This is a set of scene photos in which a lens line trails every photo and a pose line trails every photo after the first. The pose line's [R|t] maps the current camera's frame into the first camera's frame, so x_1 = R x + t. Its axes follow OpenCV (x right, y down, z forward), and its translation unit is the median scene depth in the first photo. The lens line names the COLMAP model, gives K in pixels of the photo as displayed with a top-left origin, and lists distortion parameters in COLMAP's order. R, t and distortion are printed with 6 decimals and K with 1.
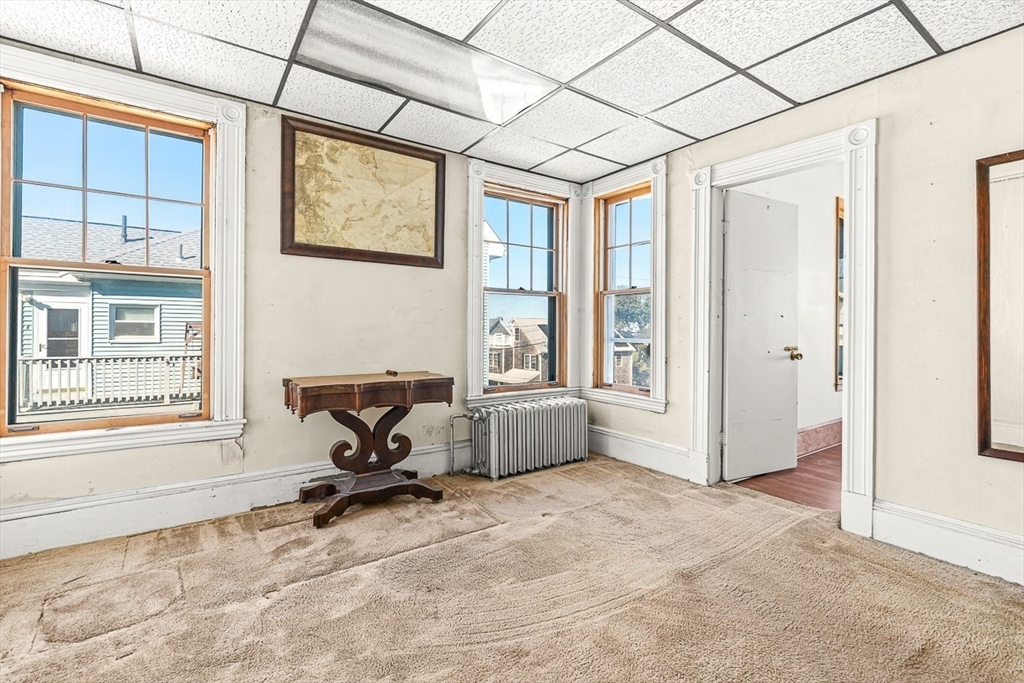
lens RADIAL K [[460.6, 0, 510.3], [0, 460.6, 333.5], [0, 0, 1]] dist [-0.001695, -0.000243]
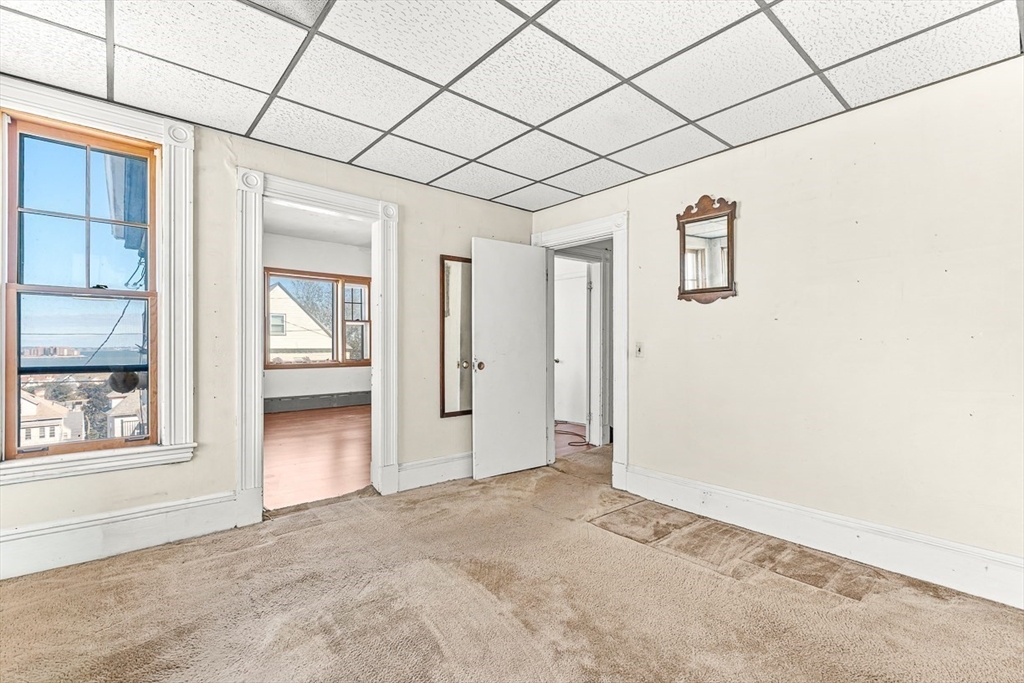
lens RADIAL K [[460.6, 0, 511.2], [0, 460.6, 340.9], [0, 0, 1]] dist [-0.001695, -0.000243]
pose [[-0.103949, -0.002490, 0.994579, -0.665899], [0.005639, 0.999979, 0.003093, -0.034078], [-0.994567, 0.005930, -0.103933, 0.750285]]
